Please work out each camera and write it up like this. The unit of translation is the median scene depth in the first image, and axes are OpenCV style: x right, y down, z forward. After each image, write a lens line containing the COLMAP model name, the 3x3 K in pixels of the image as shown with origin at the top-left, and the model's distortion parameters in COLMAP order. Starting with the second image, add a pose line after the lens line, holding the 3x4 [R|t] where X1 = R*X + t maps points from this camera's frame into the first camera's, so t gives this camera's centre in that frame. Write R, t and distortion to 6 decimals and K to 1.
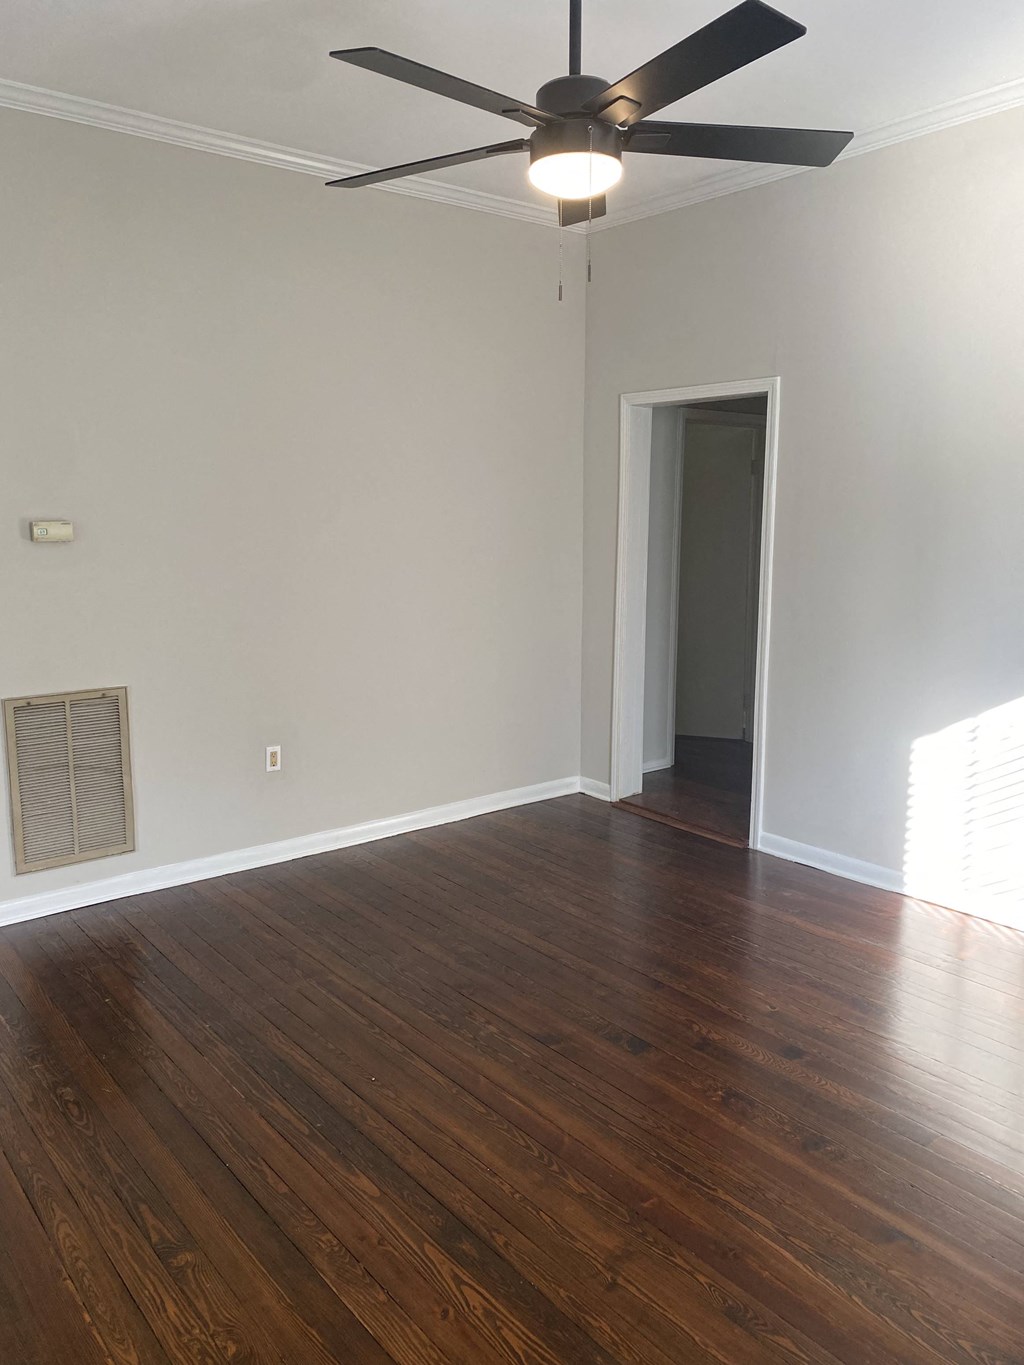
lens RADIAL K [[1033.2, 0, 497.6], [0, 1033.2, 670.6], [0, 0, 1]] dist [0.047159, -0.053312]
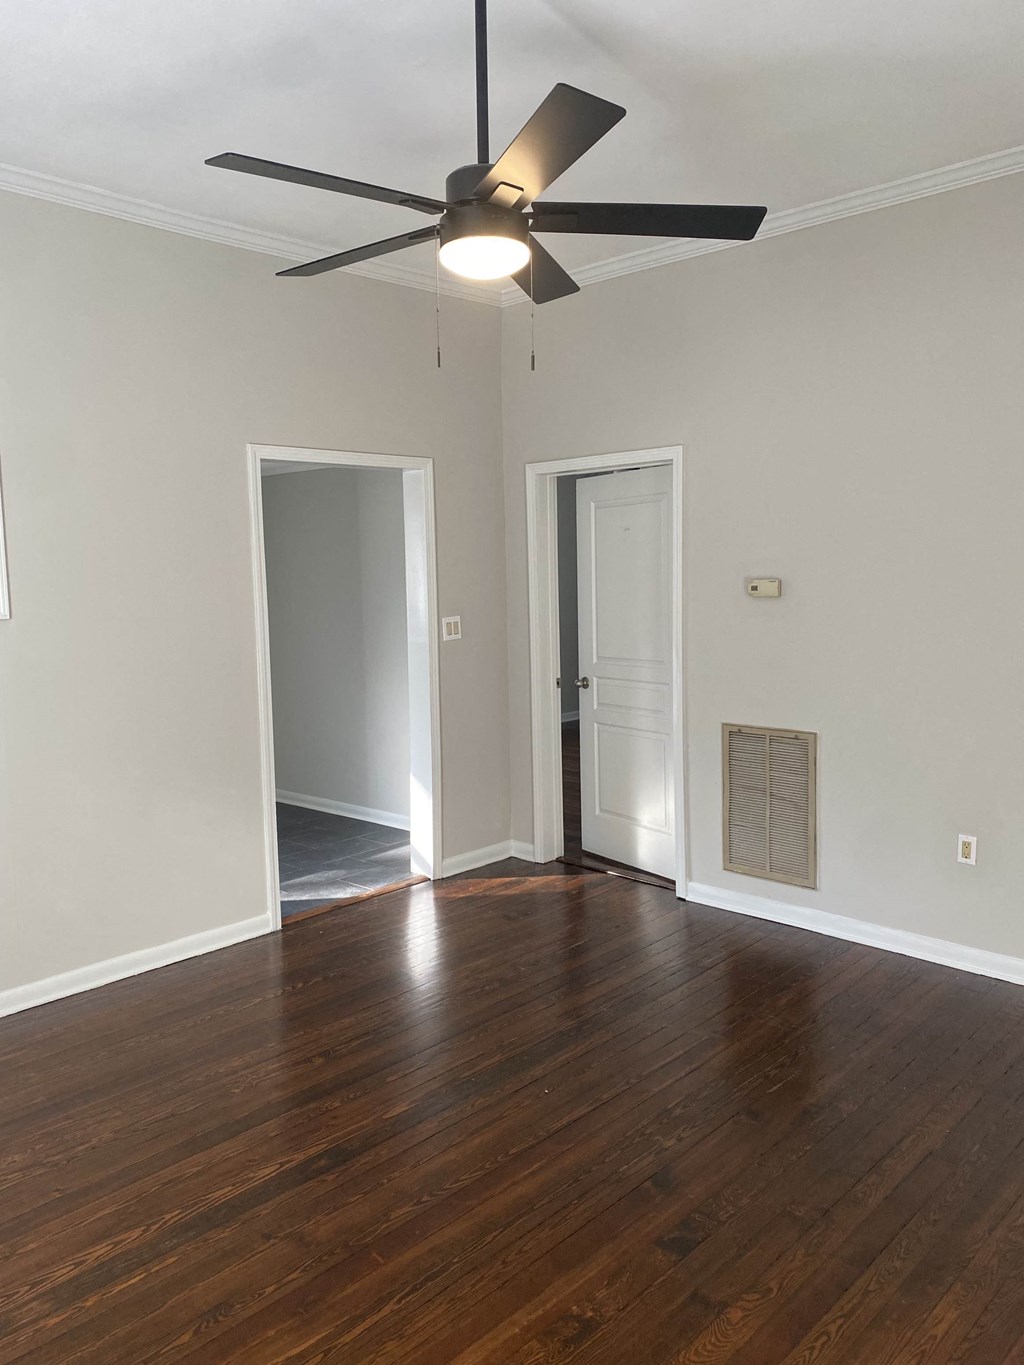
lens RADIAL K [[1038.9, 0, 505.0], [0, 1038.9, 676.9], [0, 0, 1]] dist [0.024020, -0.009485]
pose [[0.137129, 0.105262, -0.984944, 0.666271], [-0.135372, 0.987000, 0.086634, -0.094104], [0.981259, 0.121454, 0.149596, 0.538209]]
